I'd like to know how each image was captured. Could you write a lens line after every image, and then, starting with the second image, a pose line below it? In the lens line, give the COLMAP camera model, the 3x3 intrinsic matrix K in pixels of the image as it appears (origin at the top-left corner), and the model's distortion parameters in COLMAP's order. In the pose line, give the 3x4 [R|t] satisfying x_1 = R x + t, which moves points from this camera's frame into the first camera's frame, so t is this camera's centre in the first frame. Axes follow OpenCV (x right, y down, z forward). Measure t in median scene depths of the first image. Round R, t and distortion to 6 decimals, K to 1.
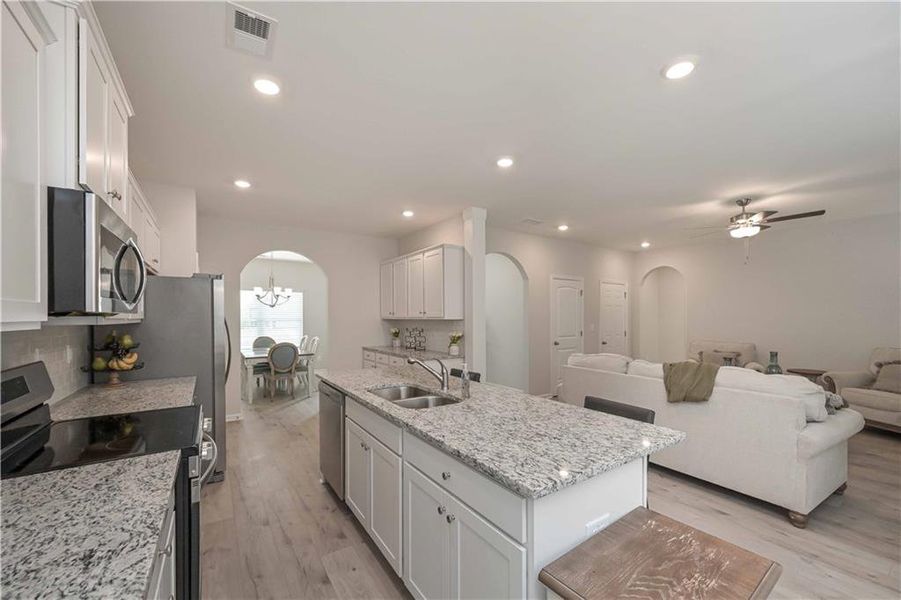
lens RADIAL K [[357.6, 0, 444.7], [0, 357.6, 316.4], [0, 0, 1]] dist [0.001498, 0.000362]
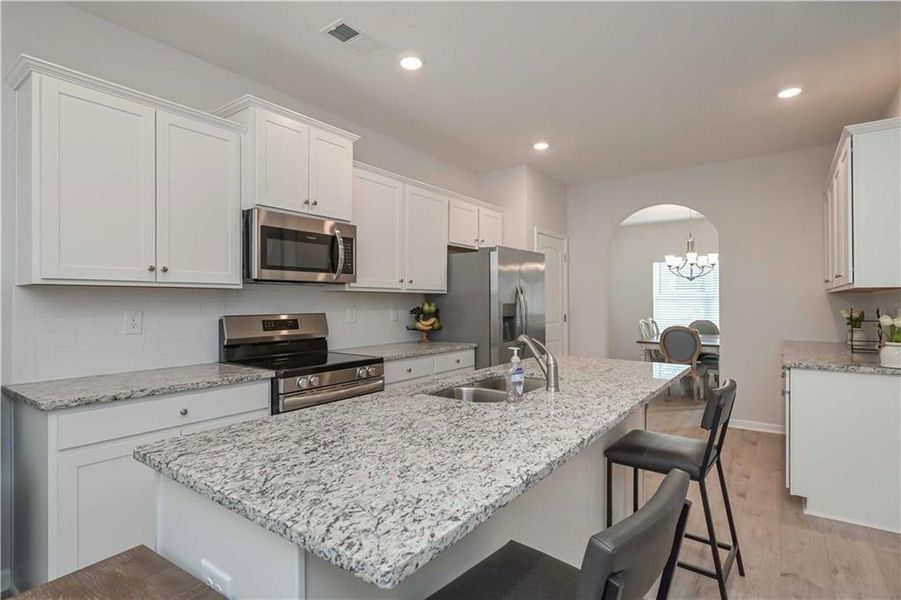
lens RADIAL K [[453.8, 0, 460.0], [0, 453.8, 298.1], [0, 0, 1]] dist [-0.000233, 0.000087]
pose [[0.356138, -0.004892, -0.934420, 1.129971], [0.001107, 0.999988, -0.004814, 0.075217], [0.934433, 0.000680, 0.356139, 0.943634]]
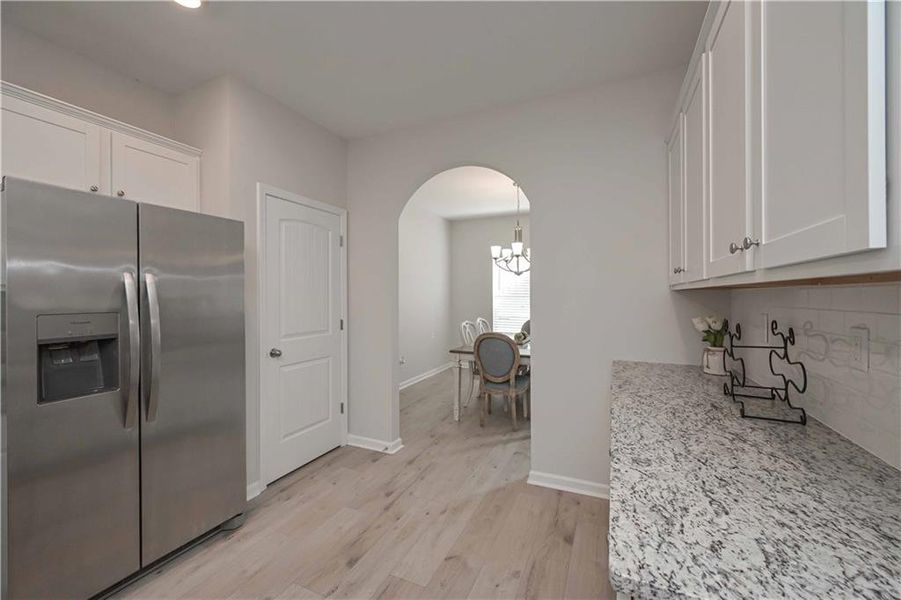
lens RADIAL K [[357.6, 0, 455.4], [0, 357.6, 300.3], [0, 0, 1]] dist [0.001498, 0.000362]
pose [[0.536149, 0.010158, -0.844062, 0.047731], [0.004254, 0.999882, 0.014736, 0.046655], [0.844113, -0.011491, 0.536042, 2.575972]]
